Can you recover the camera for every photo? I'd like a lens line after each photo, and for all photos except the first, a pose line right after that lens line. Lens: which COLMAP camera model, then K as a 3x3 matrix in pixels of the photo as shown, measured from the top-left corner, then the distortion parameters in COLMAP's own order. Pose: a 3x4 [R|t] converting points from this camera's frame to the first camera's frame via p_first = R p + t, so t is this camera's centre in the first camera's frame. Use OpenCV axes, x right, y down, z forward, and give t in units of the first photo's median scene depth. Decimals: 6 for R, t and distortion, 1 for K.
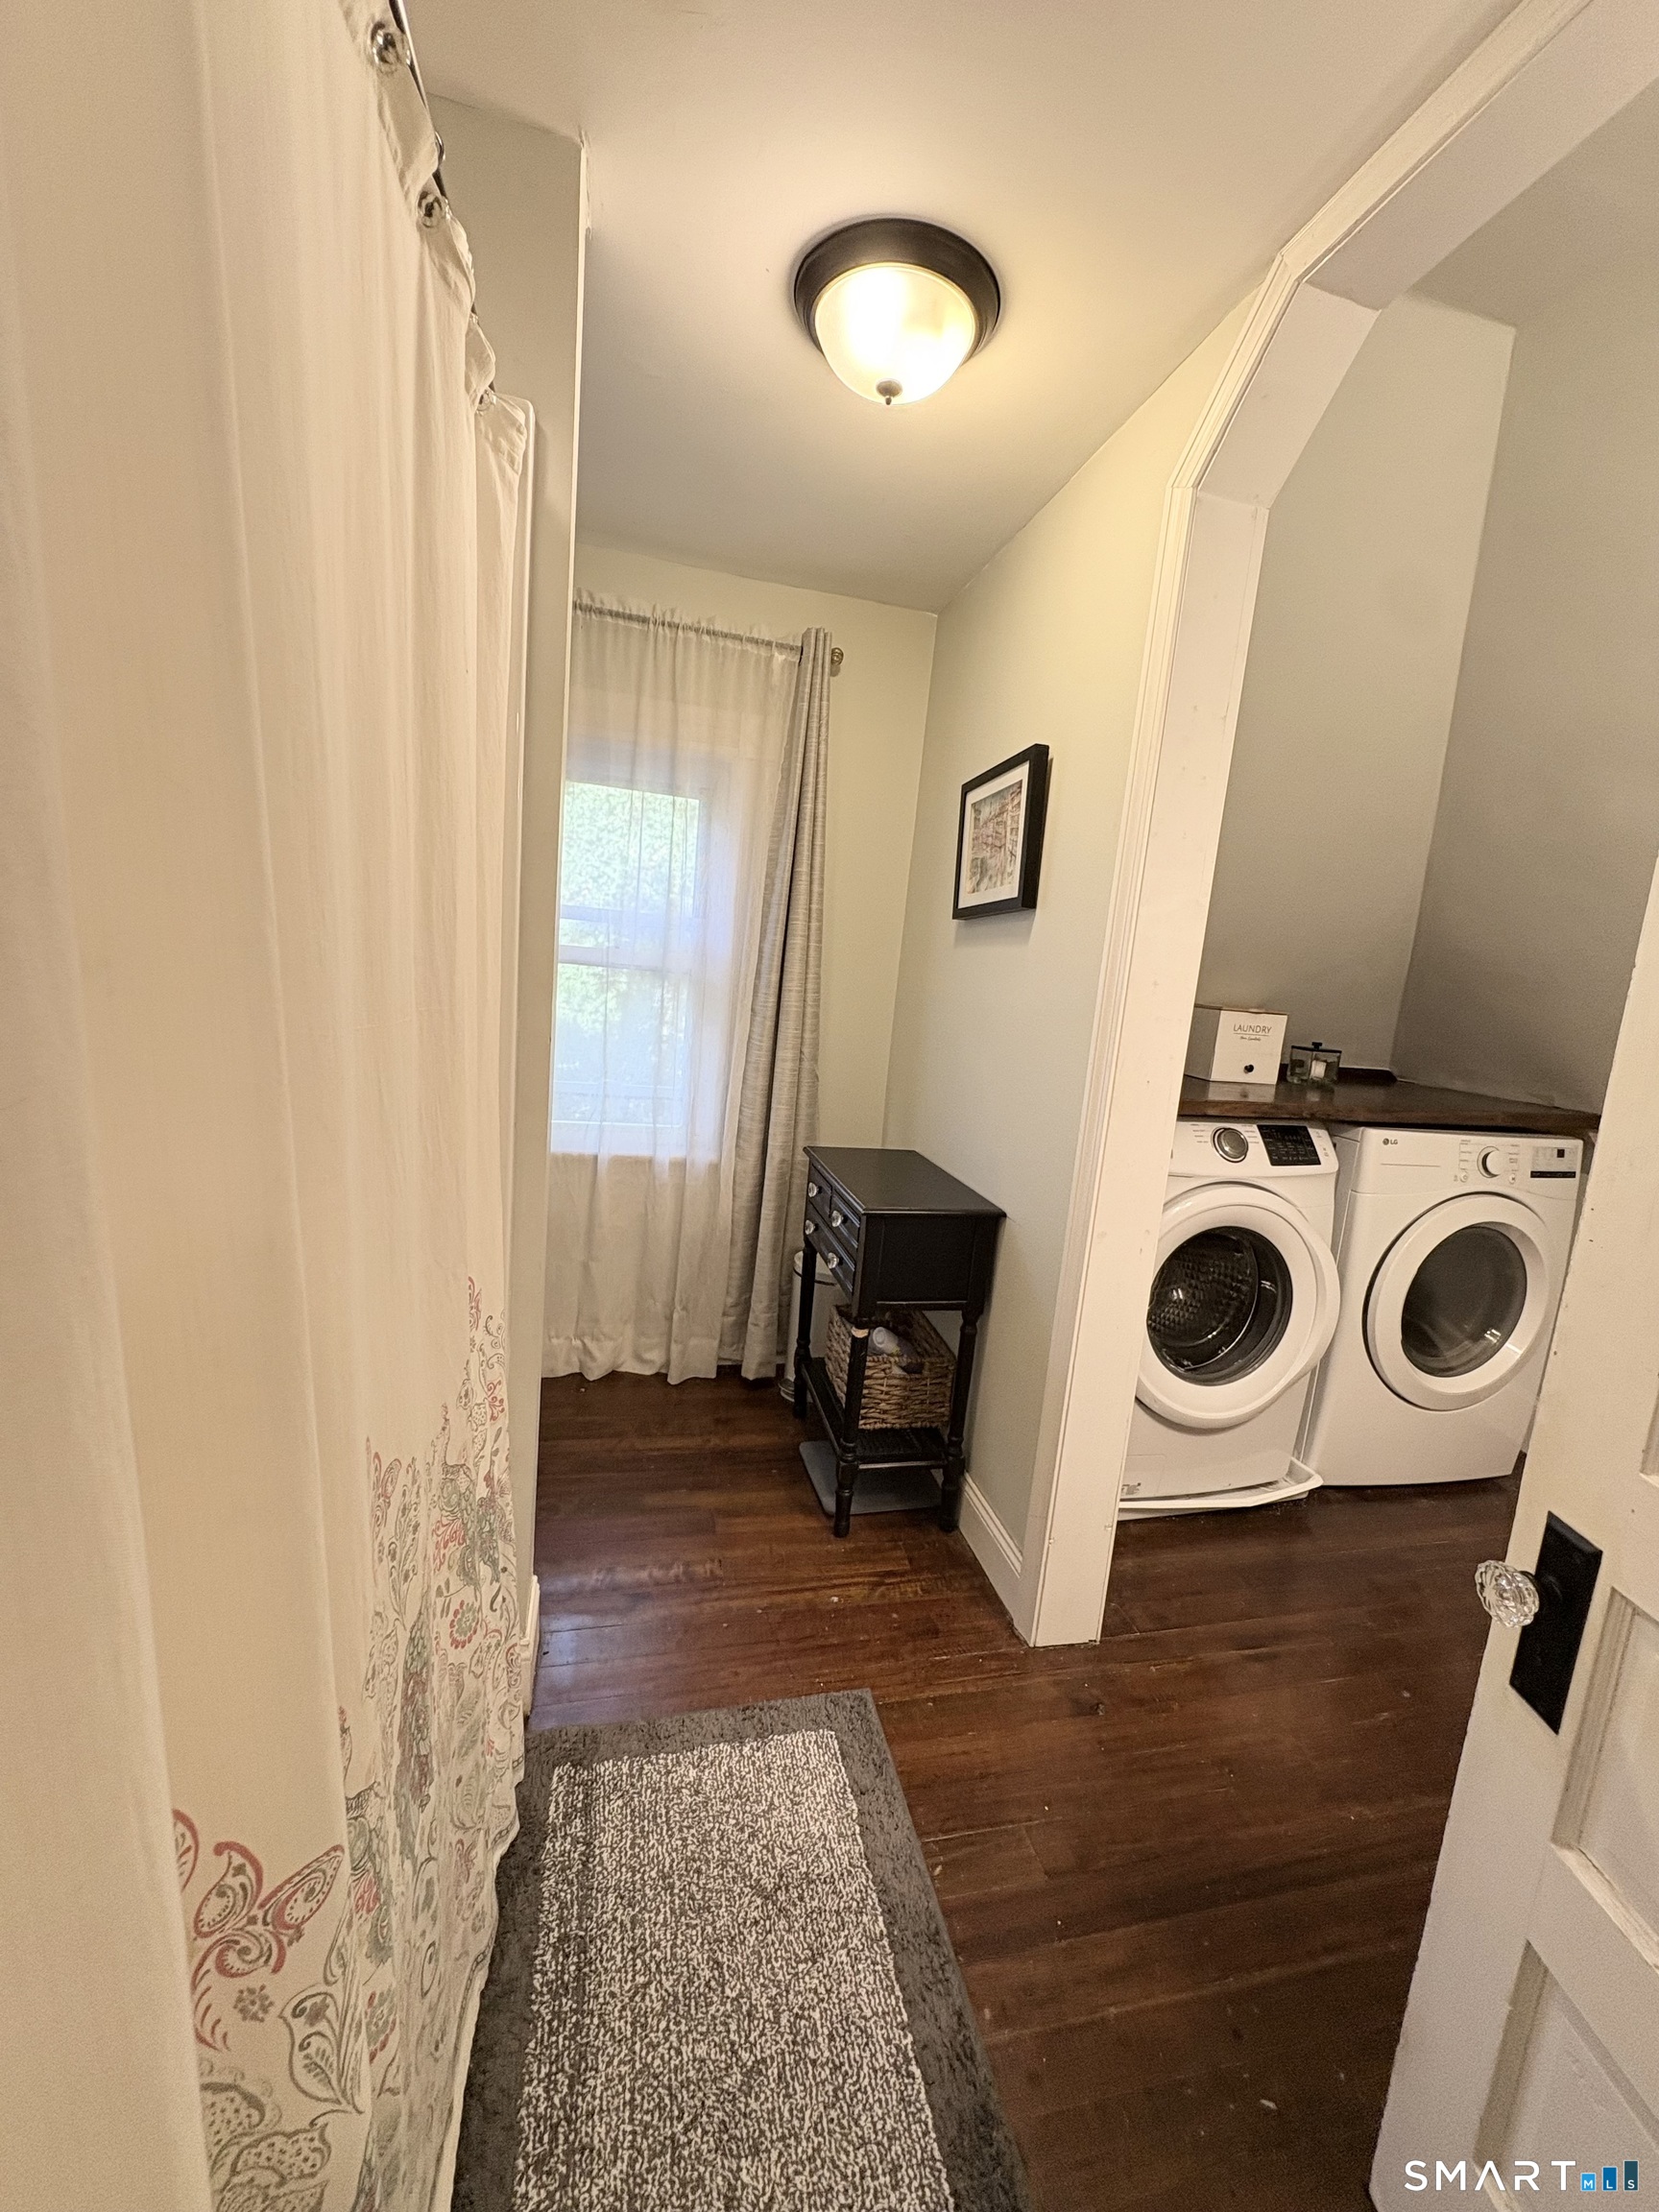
lens RADIAL K [[877.7, 0, 830.3], [0, 877.7, 1111.5], [0, 0, 1]] dist [0.000018, 0.000251]
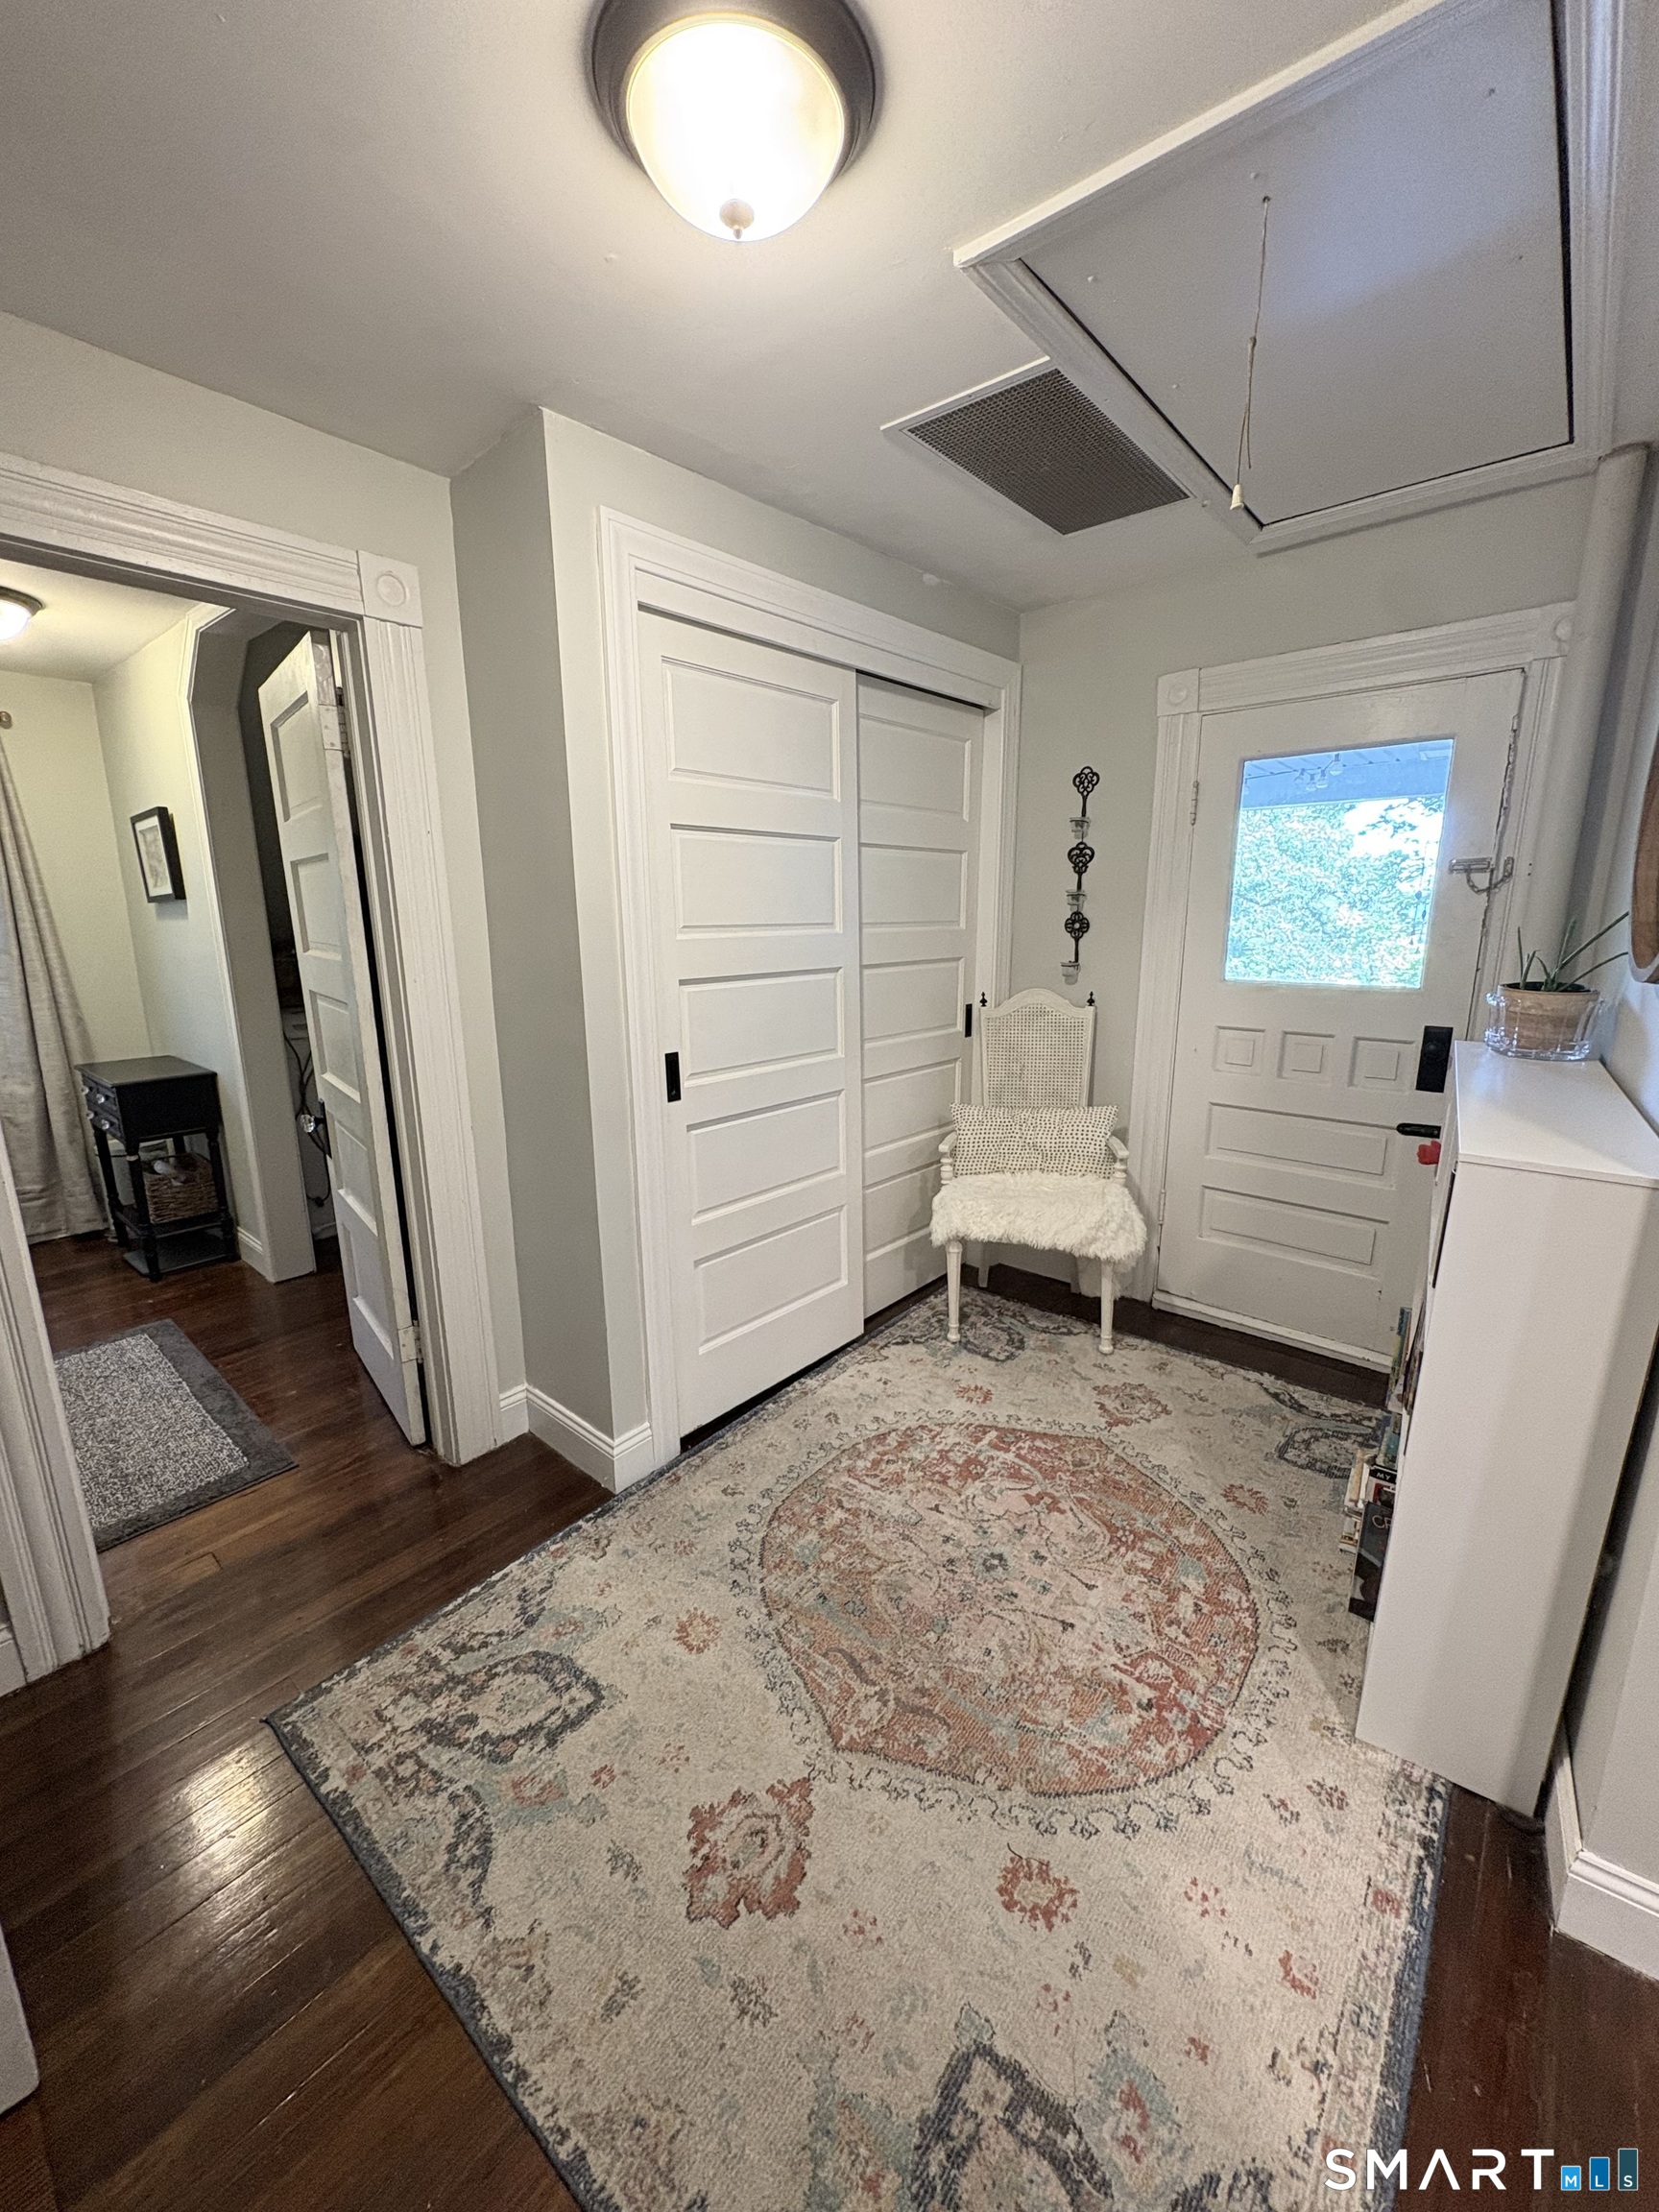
lens RADIAL K [[877.7, 0, 830.3], [0, 877.7, 1111.5], [0, 0, 1]] dist [0.000018, 0.000251]
pose [[0.802051, -0.219702, 0.555379, 0.159405], [0.170673, 0.975419, 0.139388, 0.130323], [-0.572351, -0.017008, 0.819833, -0.969115]]
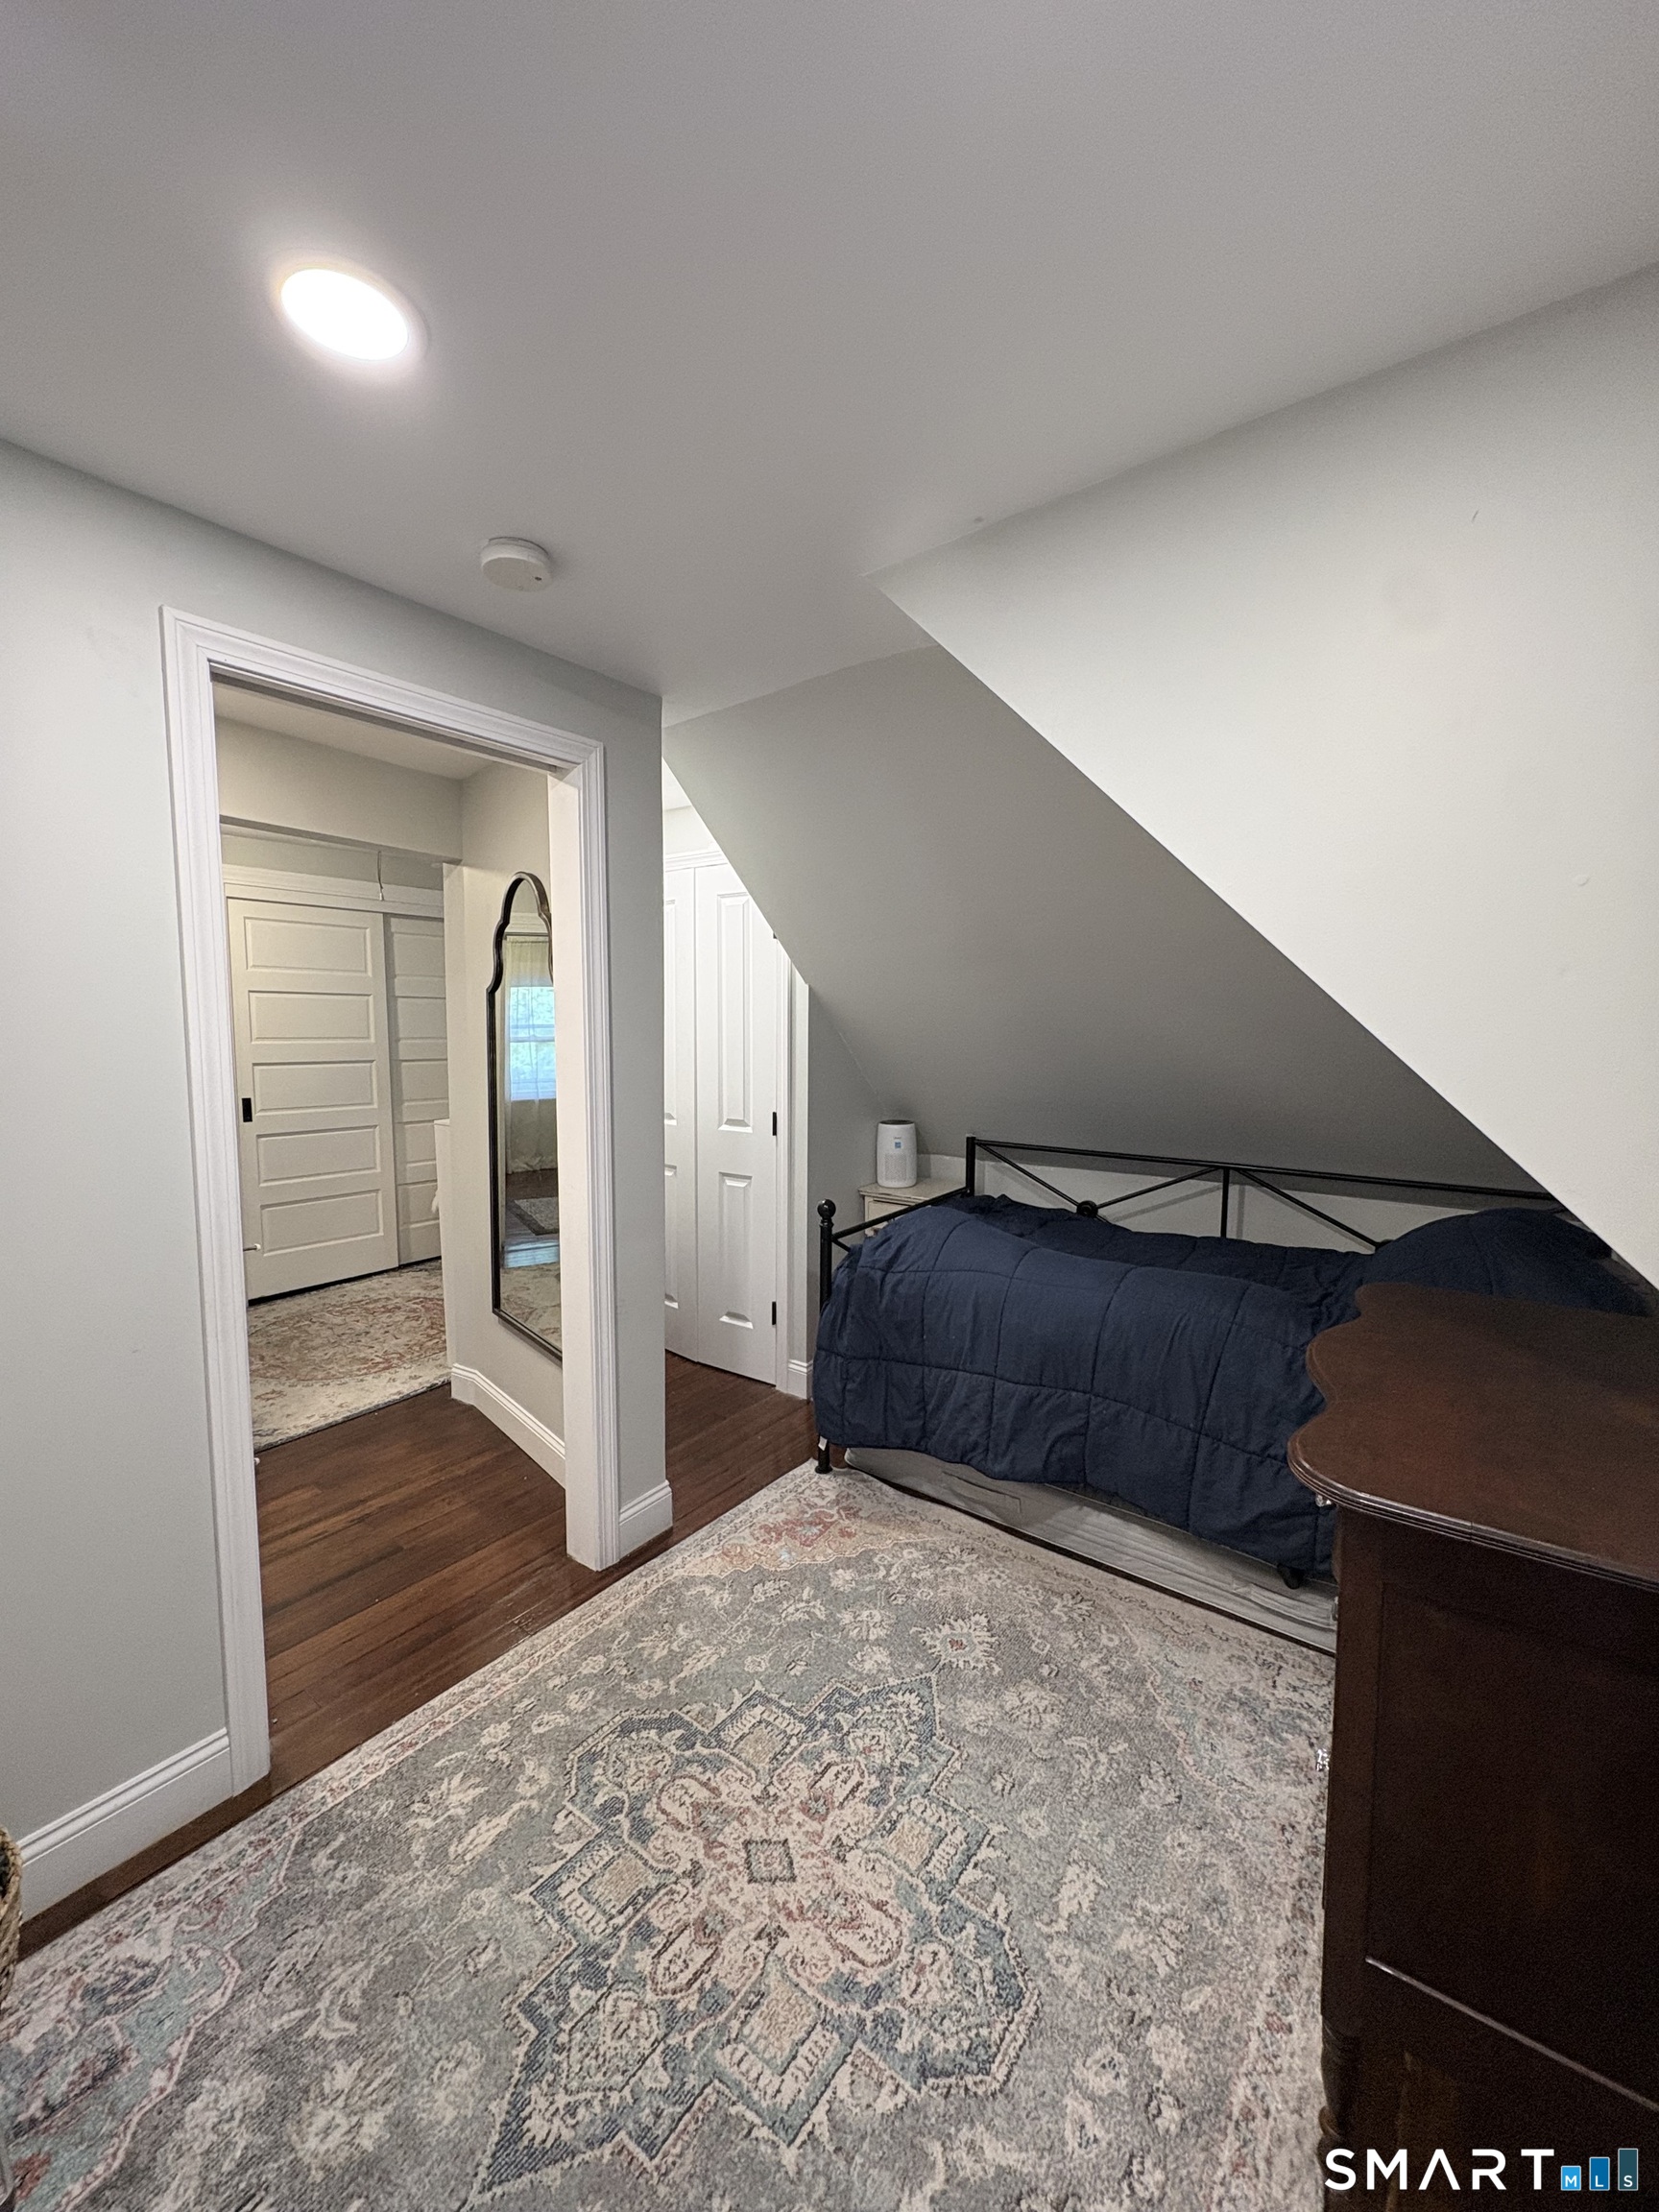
lens RADIAL K [[877.7, 0, 830.3], [0, 877.7, 1111.5], [0, 0, 1]] dist [0.000018, 0.000251]
pose [[0.765082, -0.138248, 0.628917, 0.316674], [0.156118, 0.987366, 0.027122, 0.340007], [-0.624721, 0.077434, 0.776999, -2.346872]]
